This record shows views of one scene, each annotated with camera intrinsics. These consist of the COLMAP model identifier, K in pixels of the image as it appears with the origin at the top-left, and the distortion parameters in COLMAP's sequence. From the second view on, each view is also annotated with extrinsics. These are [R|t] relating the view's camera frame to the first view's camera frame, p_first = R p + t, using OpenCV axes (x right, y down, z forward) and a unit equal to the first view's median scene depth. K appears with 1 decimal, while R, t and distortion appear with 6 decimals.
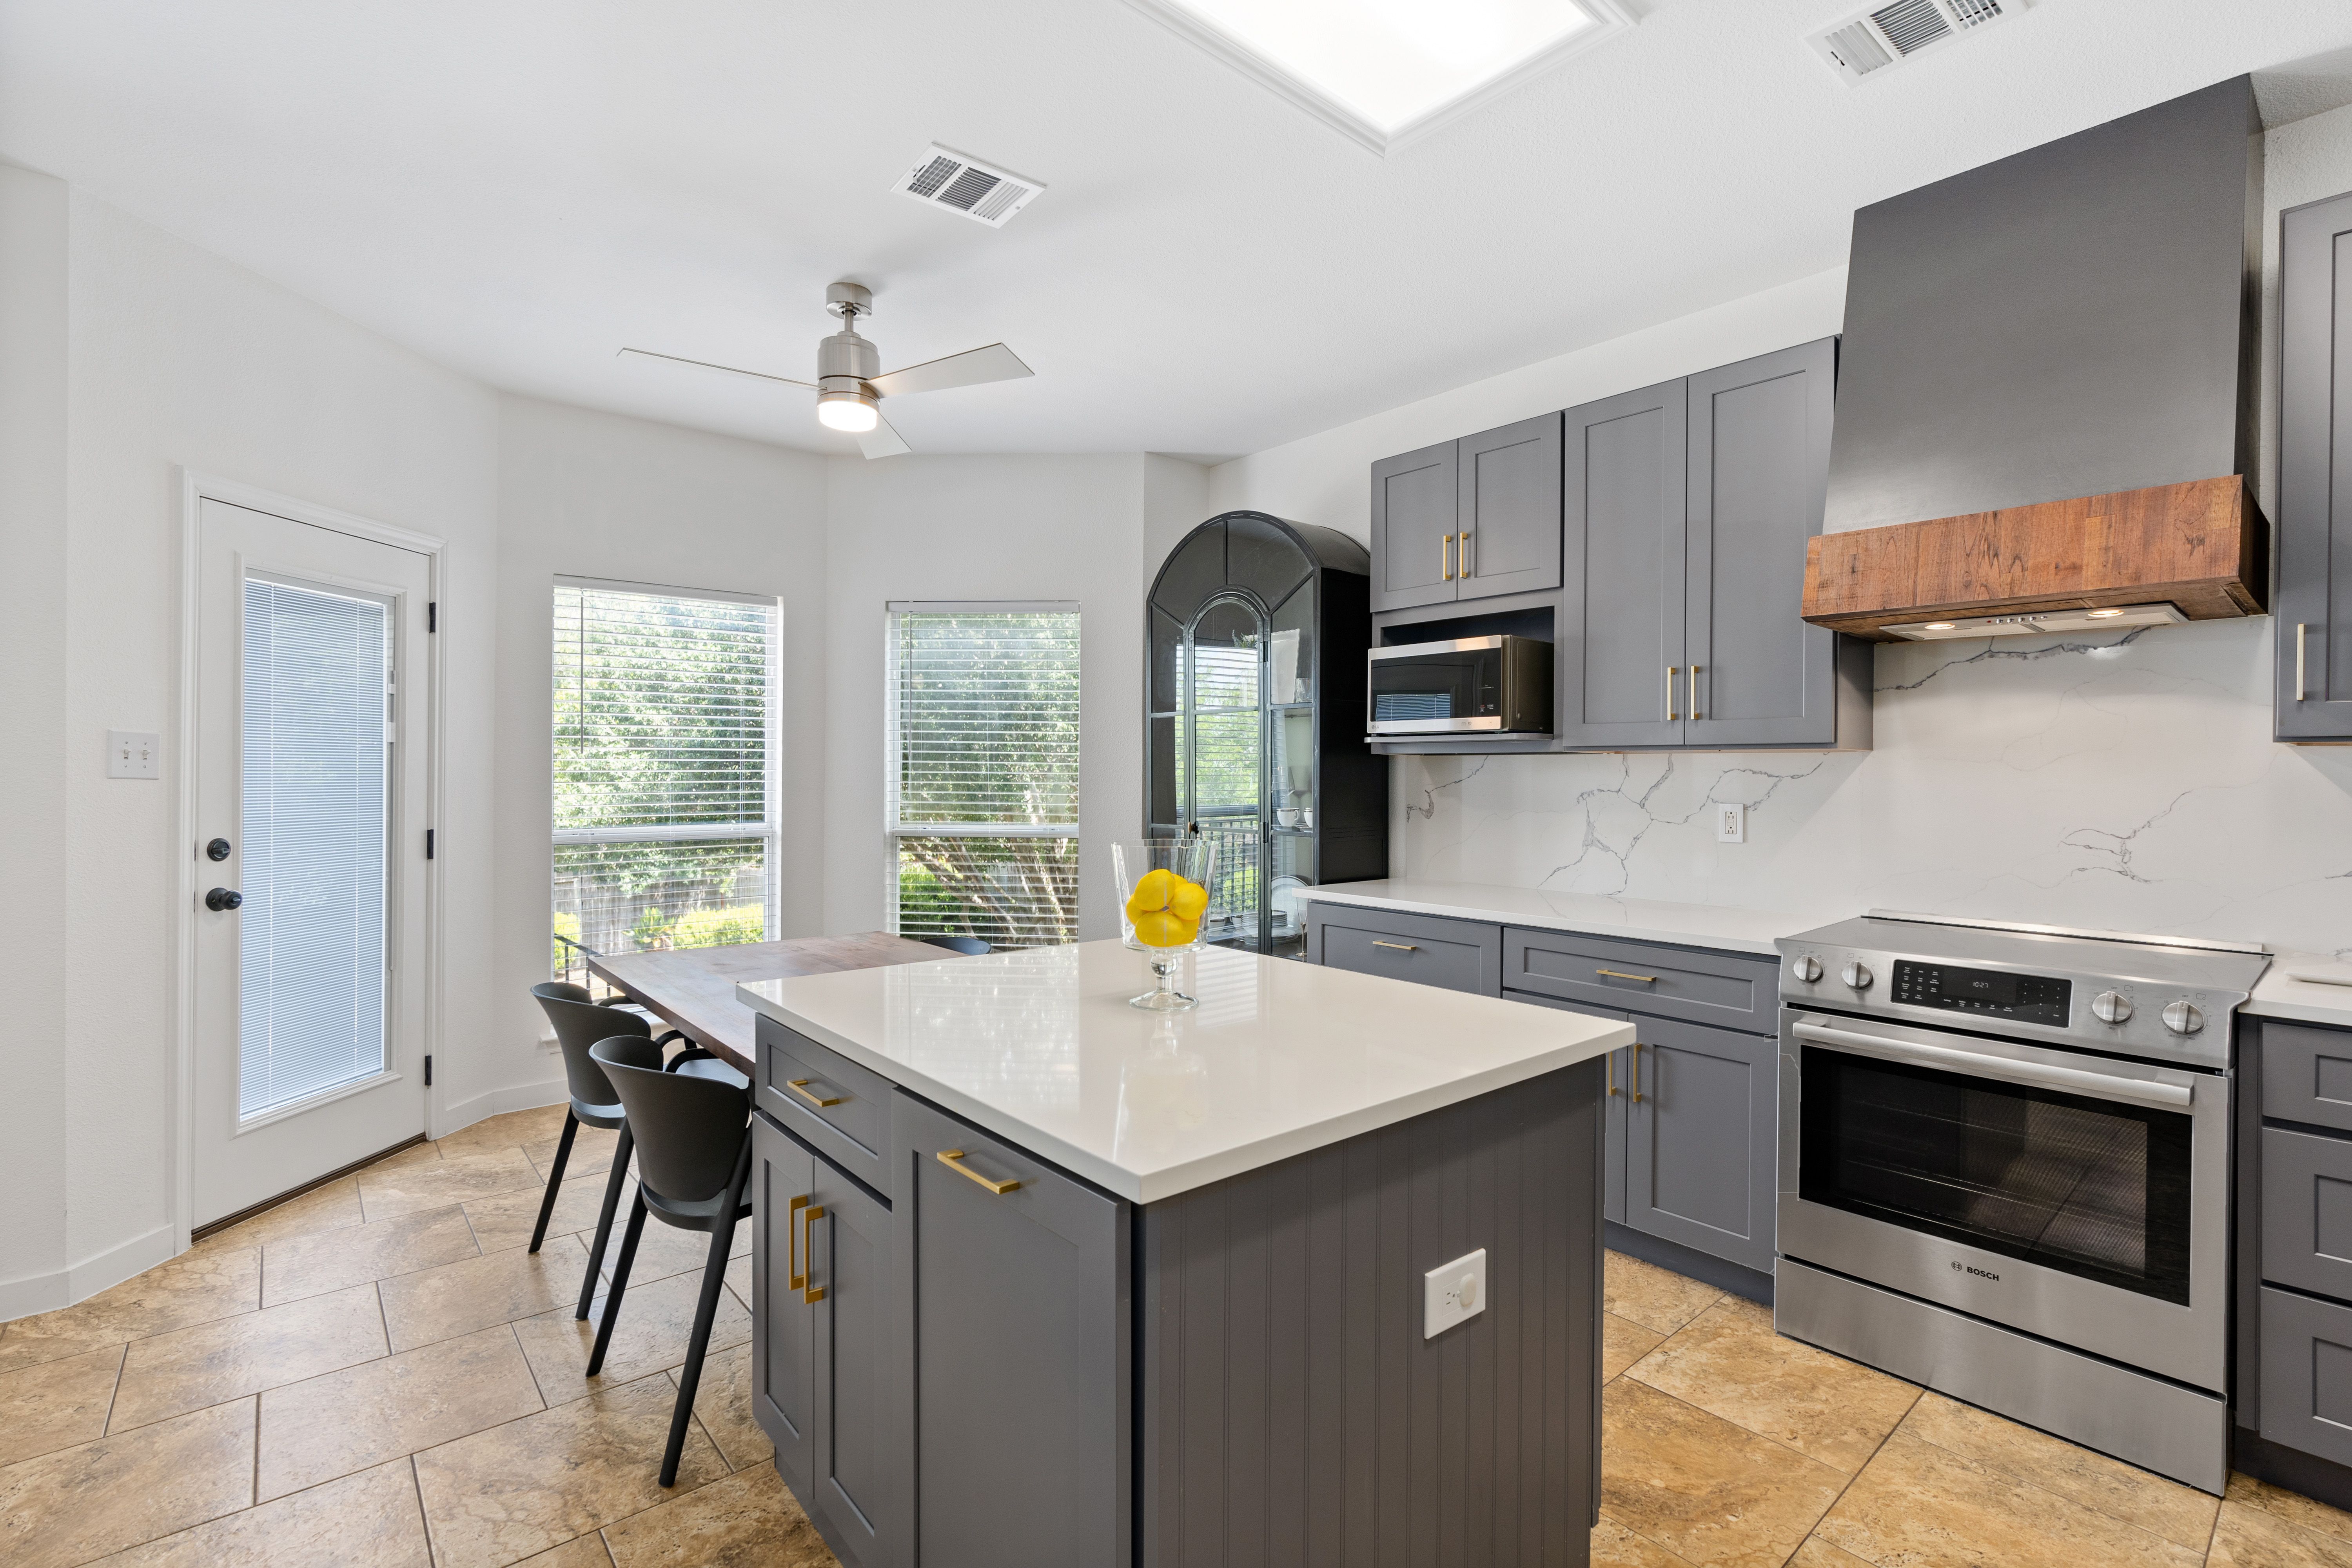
lens RADIAL K [[1071.1, 0, 1178.7], [0, 1071.1, 769.4], [0, 0, 1]] dist [0.000759, -0.000254]
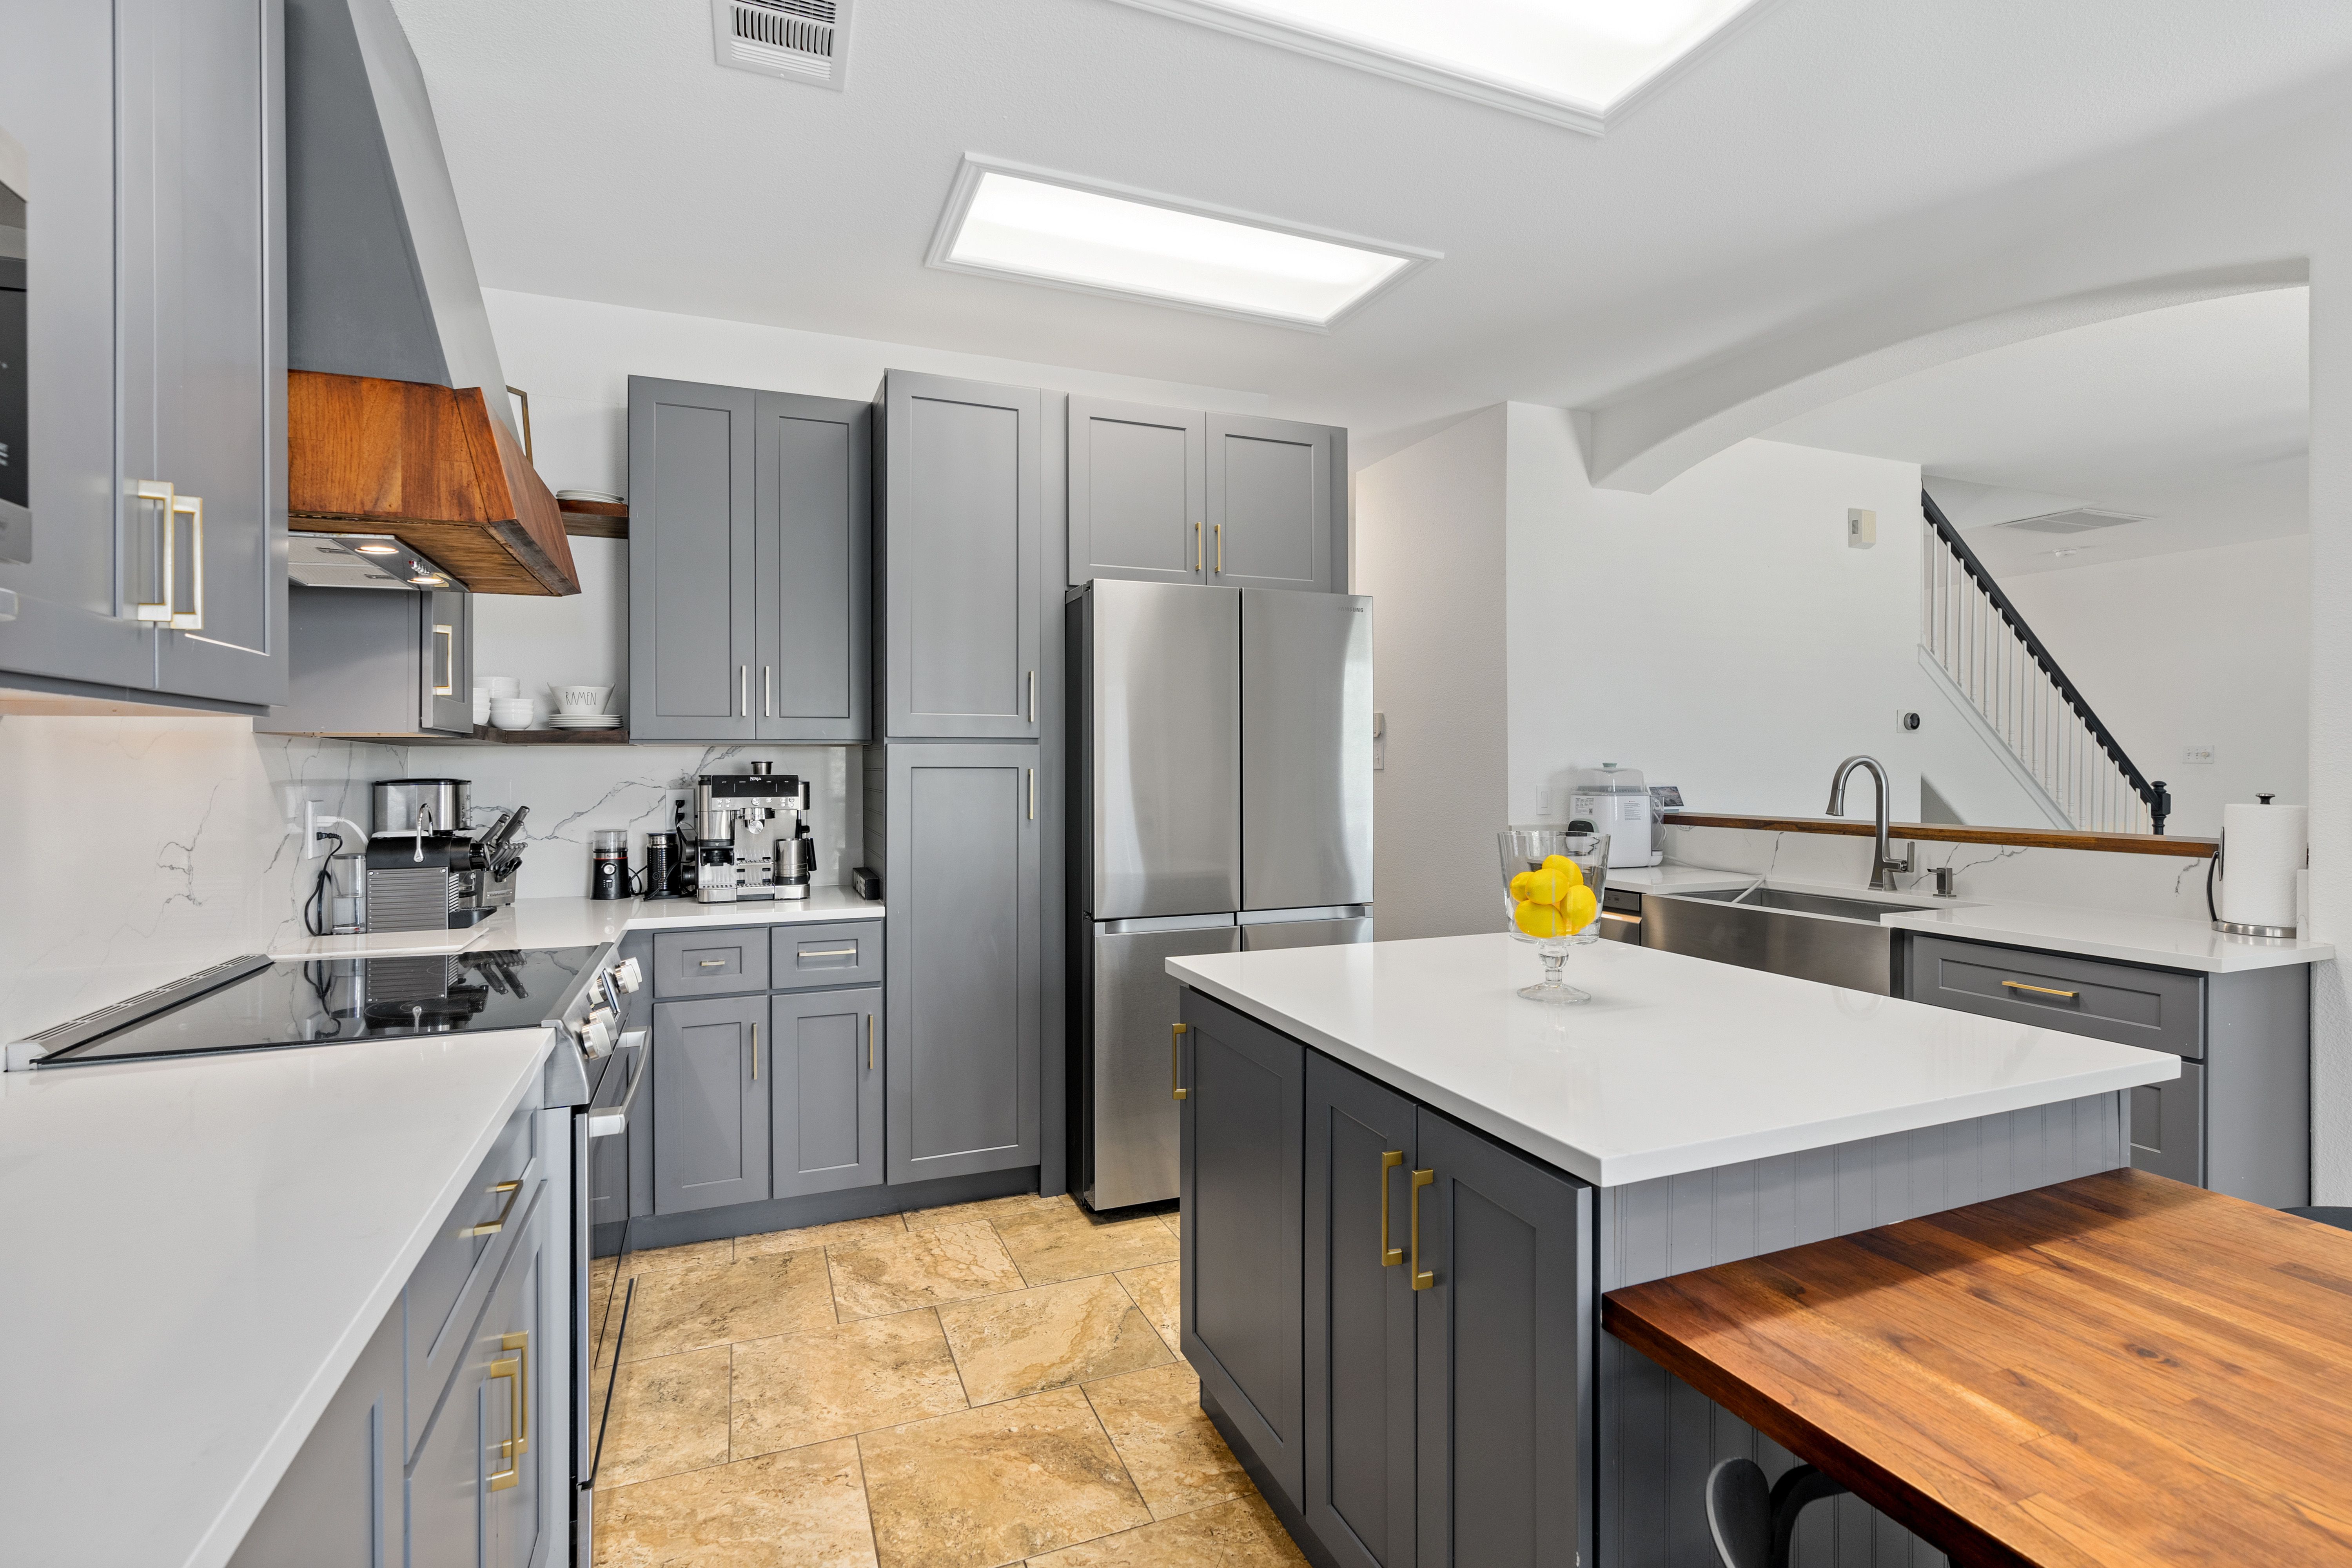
lens RADIAL K [[1074.7, 0, 1176.0], [0, 1074.7, 784.0], [0, 0, 1]] dist [0.002084, 0.000347]
pose [[-0.946601, -0.009328, 0.322272, -0.000313], [-0.004254, 0.999856, 0.016445, 0.002275], [-0.322379, 0.014196, -0.946504, 1.183565]]
